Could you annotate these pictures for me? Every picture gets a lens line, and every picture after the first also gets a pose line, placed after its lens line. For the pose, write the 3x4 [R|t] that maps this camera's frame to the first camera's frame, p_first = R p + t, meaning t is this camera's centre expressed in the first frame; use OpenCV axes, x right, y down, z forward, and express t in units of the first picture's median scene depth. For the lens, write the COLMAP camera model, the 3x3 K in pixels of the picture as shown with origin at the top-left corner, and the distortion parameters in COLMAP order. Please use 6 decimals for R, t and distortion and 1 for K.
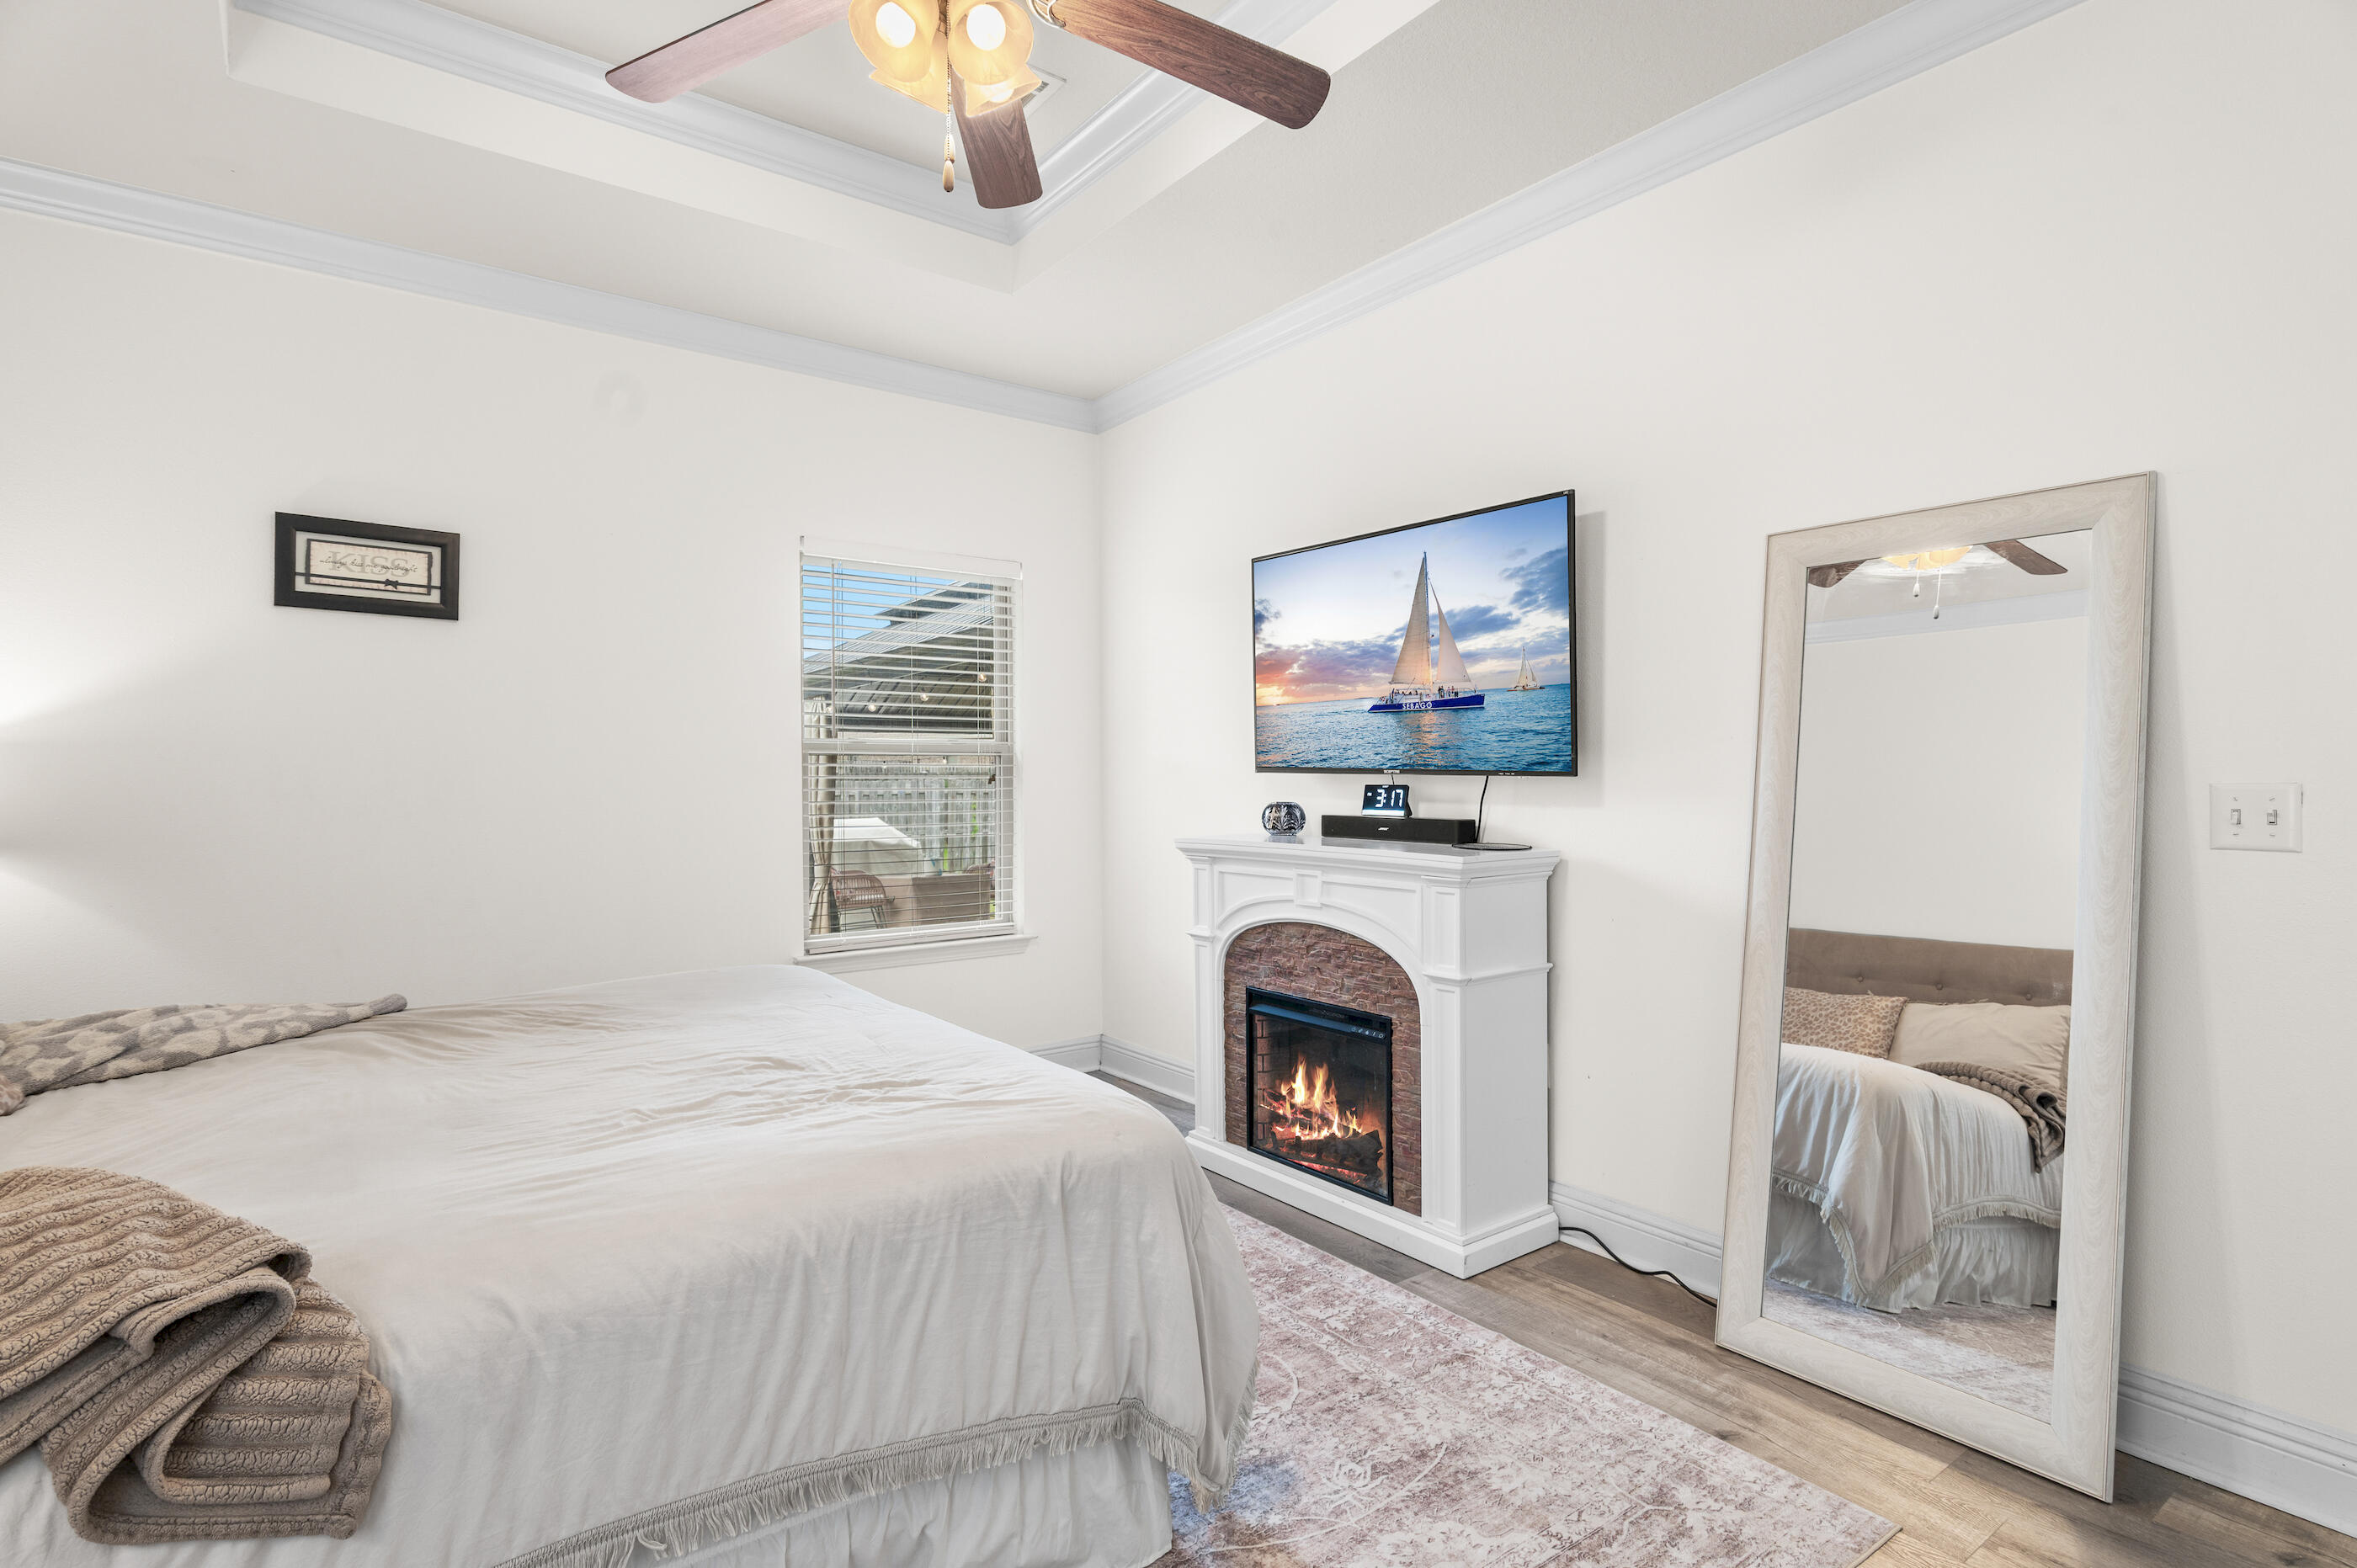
lens RADIAL K [[1164.8, 0, 1179.0], [0, 1164.8, 781.3], [0, 0, 1]] dist [-0.002471, 0.003866]
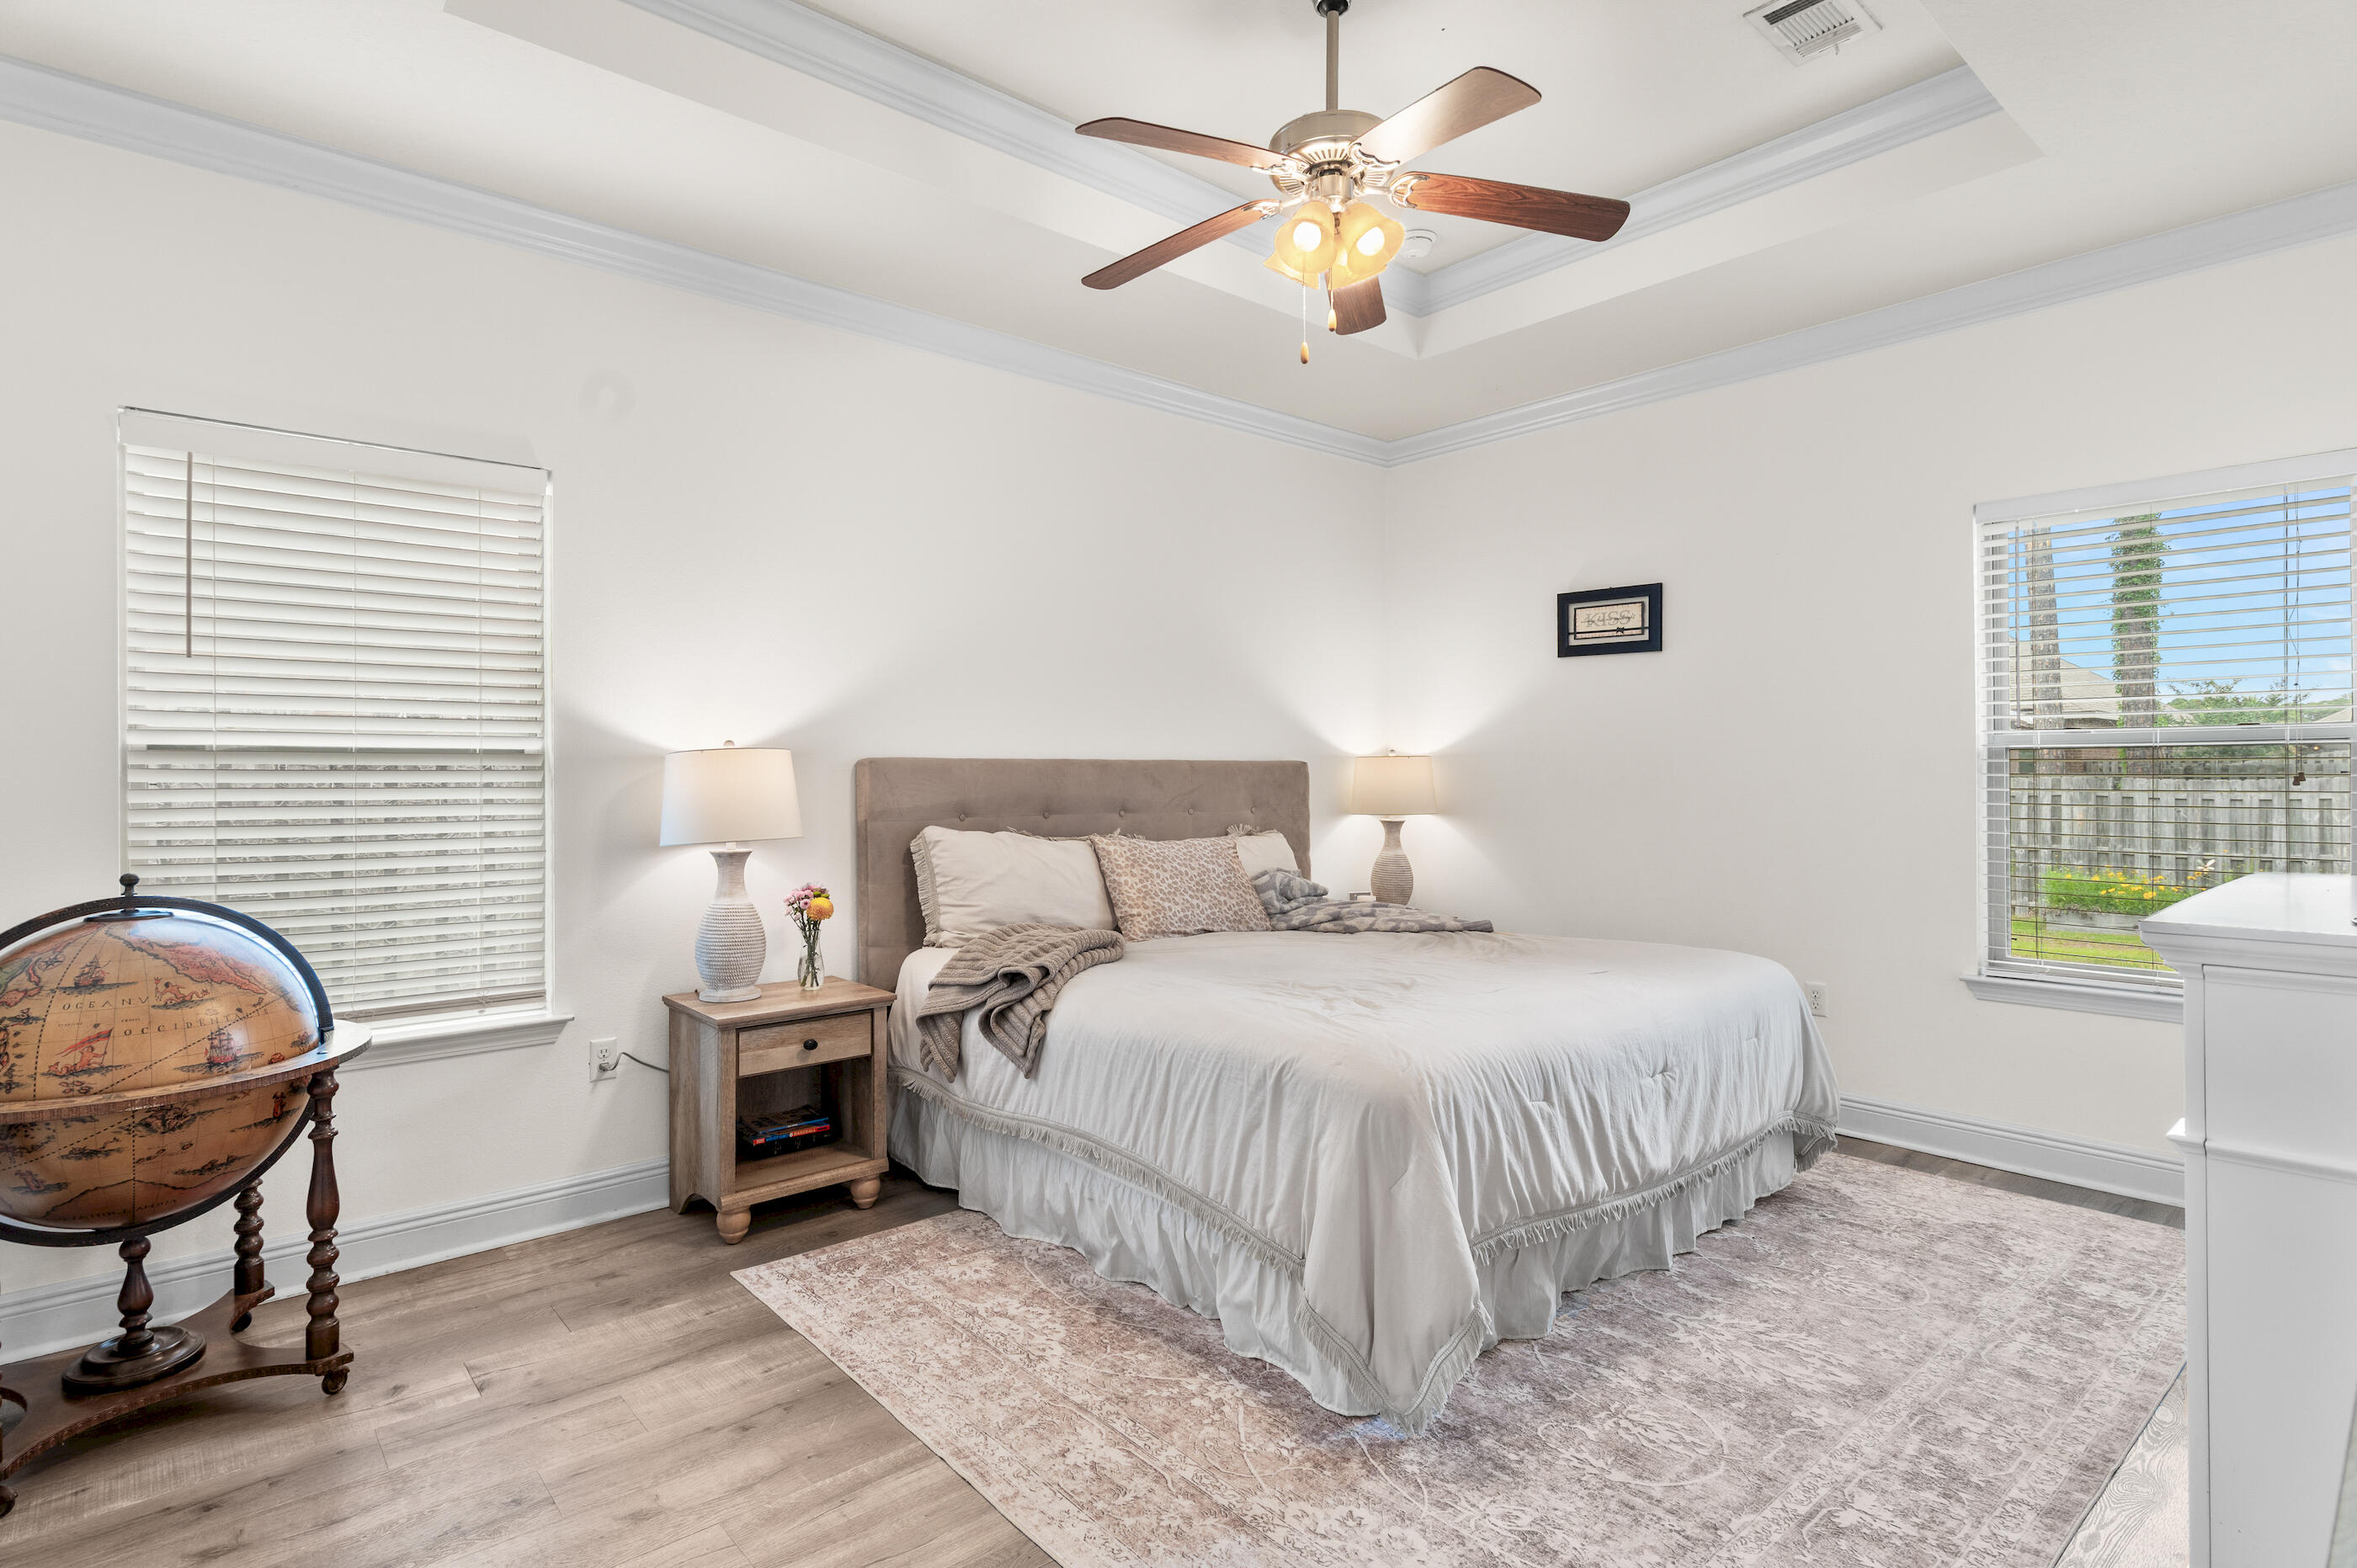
lens RADIAL K [[1164.8, 0, 1178.0], [0, 1164.8, 776.5], [0, 0, 1]] dist [-0.002471, 0.003866]
pose [[0.087999, 0.007404, -0.996093, 0.646922], [-0.003569, 0.999968, 0.007117, -0.008991], [0.996114, 0.002929, 0.088022, 0.391135]]
